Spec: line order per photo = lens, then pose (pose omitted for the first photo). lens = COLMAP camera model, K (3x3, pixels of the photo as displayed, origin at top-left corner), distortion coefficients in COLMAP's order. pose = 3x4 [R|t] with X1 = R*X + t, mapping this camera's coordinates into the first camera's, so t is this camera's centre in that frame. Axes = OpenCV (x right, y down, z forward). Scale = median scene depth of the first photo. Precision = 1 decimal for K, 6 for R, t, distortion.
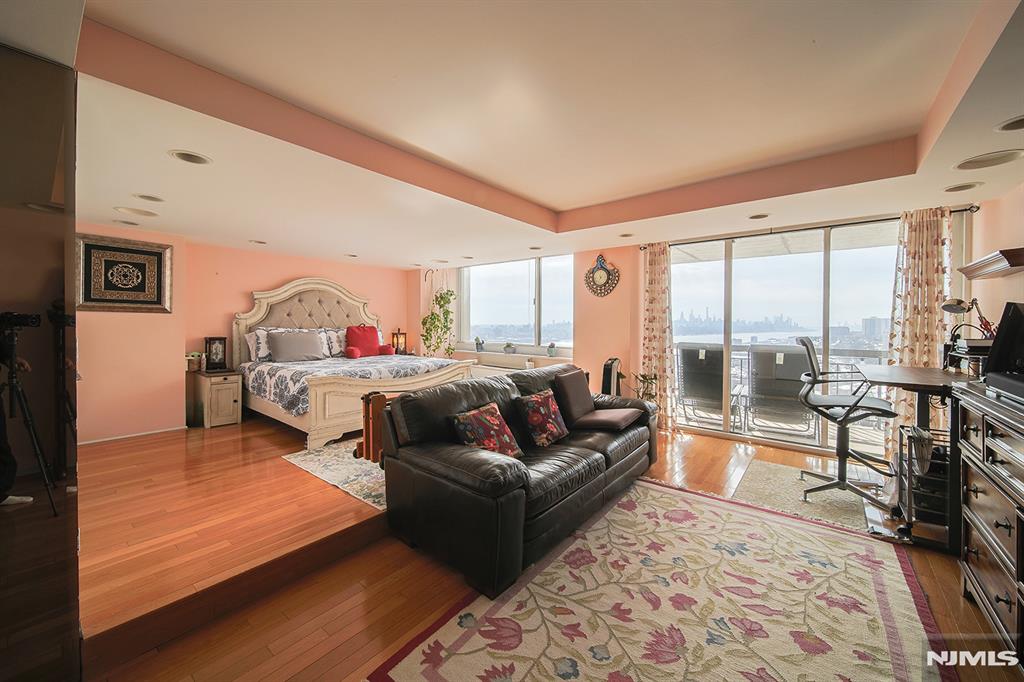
lens RADIAL K [[385.5, 0, 507.3], [0, 385.5, 331.4], [0, 0, 1]] dist [-0.000687, -0.000183]
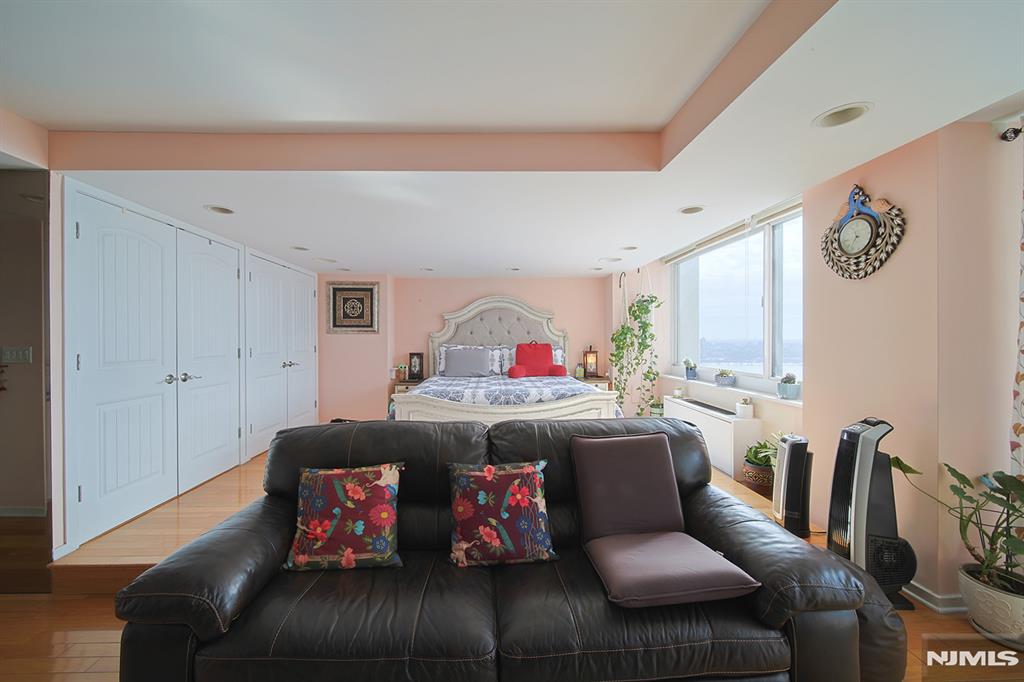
lens RADIAL K [[380.5, 0, 492.6], [0, 380.5, 342.0], [0, 0, 1]] dist [-0.000456, -0.000136]
pose [[0.648944, -0.002698, -0.760831, 0.310435], [-0.007879, 0.999916, -0.010266, -0.007922], [0.760795, 0.012657, 0.648868, 0.392977]]
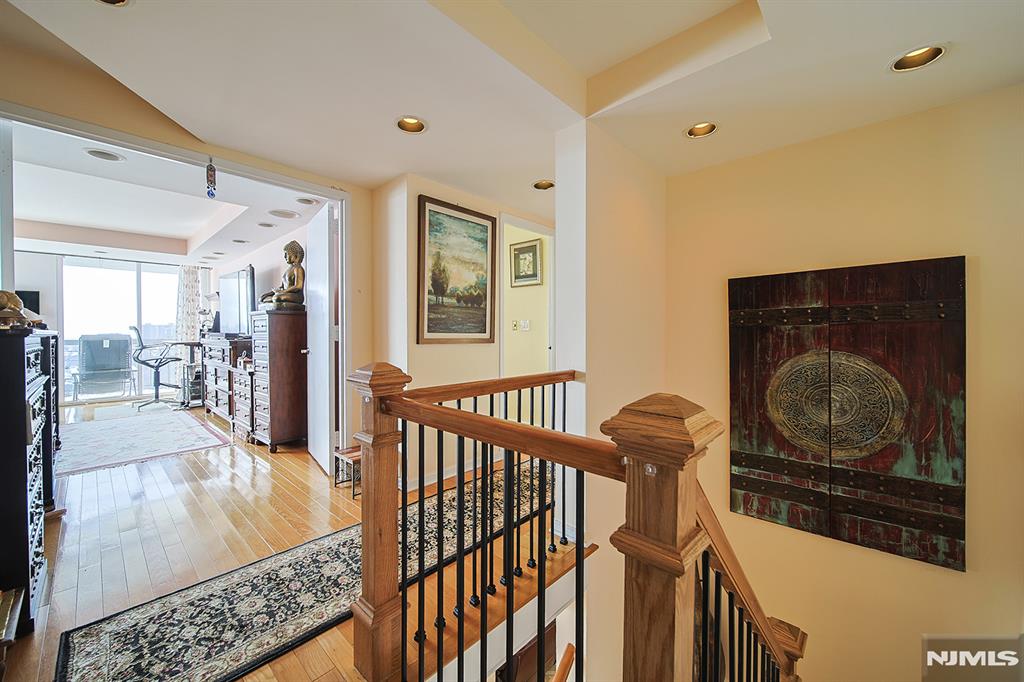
lens RADIAL K [[385.5, 0, 507.3], [0, 385.5, 331.4], [0, 0, 1]] dist [-0.000687, -0.000183]
pose [[0.060181, -0.006790, 0.998164, -0.599420], [0.018717, 0.999809, 0.005673, 0.040789], [-0.998012, 0.018341, 0.060297, -0.554754]]
